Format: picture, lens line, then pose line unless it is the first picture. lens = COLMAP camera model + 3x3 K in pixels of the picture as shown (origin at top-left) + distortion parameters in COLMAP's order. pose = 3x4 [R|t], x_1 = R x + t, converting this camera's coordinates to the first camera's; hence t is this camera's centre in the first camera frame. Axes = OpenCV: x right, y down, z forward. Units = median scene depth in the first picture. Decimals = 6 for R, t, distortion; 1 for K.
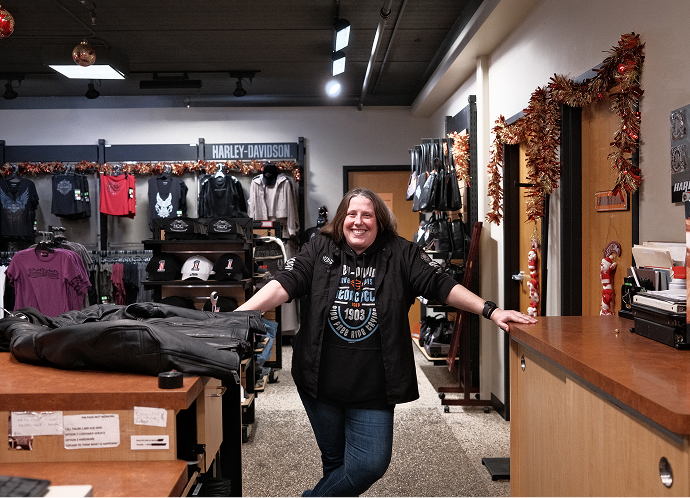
lens RADIAL K [[748.0, 0, 347.5], [0, 748.0, 249.0], [0, 0, 1]] dist [0.013044, 0.000000]
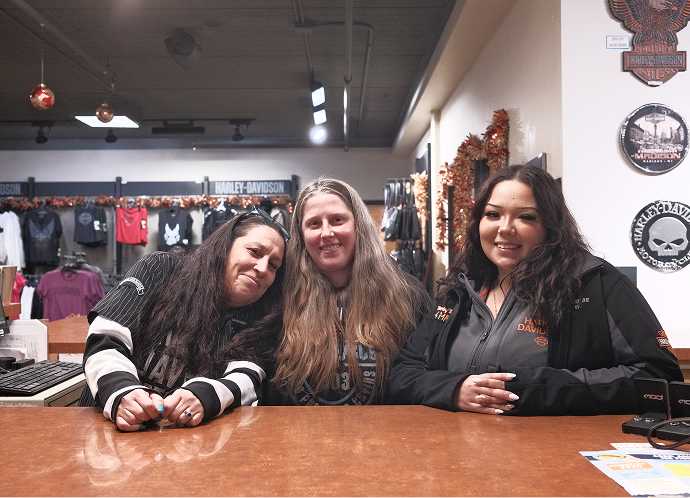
lens RADIAL K [[748.0, 0, 342.9], [0, 748.0, 248.7], [0, 0, 1]] dist [0.013044, 0.000000]
pose [[0.999657, 0.005029, -0.025707, 0.050701], [-0.006108, 0.999096, -0.042065, 0.010378], [0.025472, 0.042208, 0.998784, -0.147643]]
